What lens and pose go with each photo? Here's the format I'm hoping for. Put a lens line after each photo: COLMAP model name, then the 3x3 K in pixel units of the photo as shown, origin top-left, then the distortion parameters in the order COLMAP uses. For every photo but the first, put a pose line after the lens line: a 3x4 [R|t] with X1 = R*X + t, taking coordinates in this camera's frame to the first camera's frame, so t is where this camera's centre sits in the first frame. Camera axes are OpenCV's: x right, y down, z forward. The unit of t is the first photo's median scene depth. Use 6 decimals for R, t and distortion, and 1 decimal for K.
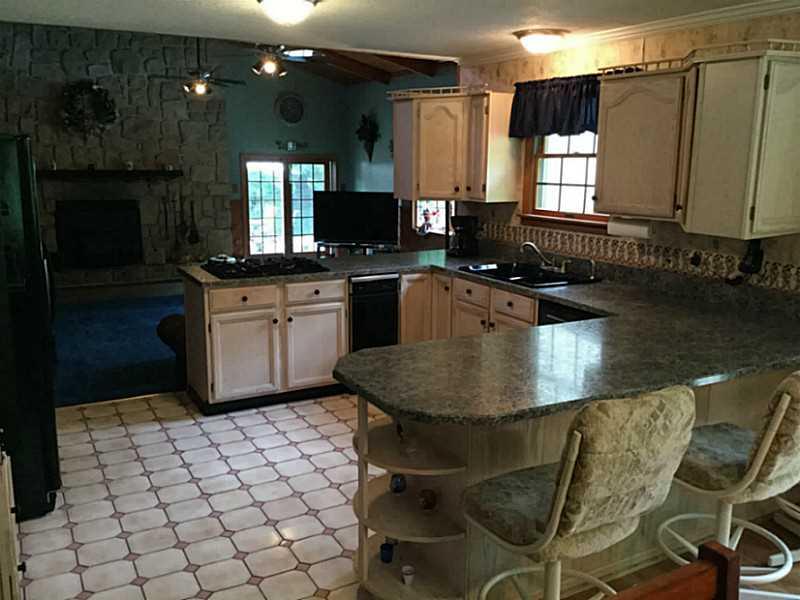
lens RADIAL K [[715.9, 0, 404.7], [0, 715.9, 301.7], [0, 0, 1]] dist [0.073954, -0.134481]
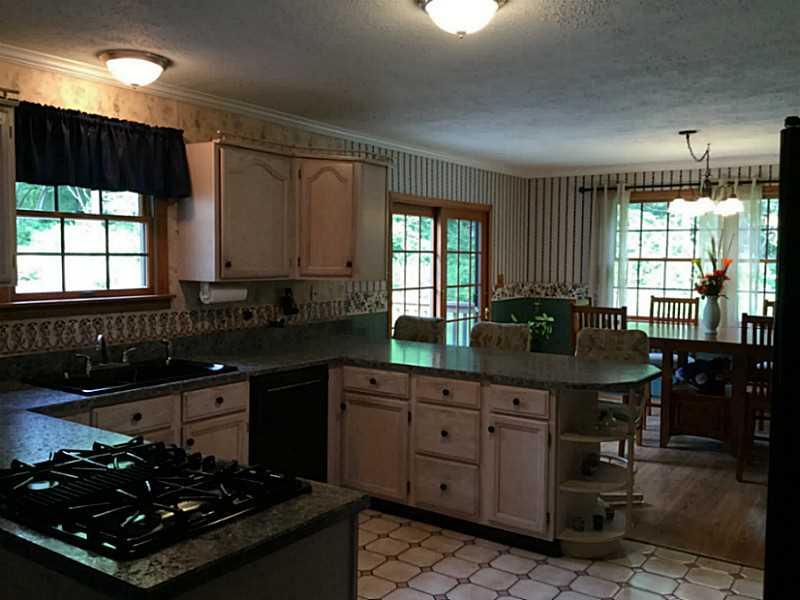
lens RADIAL K [[715.9, 0, 396.0], [0, 715.9, 298.7], [0, 0, 1]] dist [0.073954, -0.134481]
pose [[-0.440176, -0.109432, 0.891218, -0.380606], [0.122432, 0.975961, 0.180307, -0.138167], [-0.889525, 0.188481, -0.416197, 0.669404]]
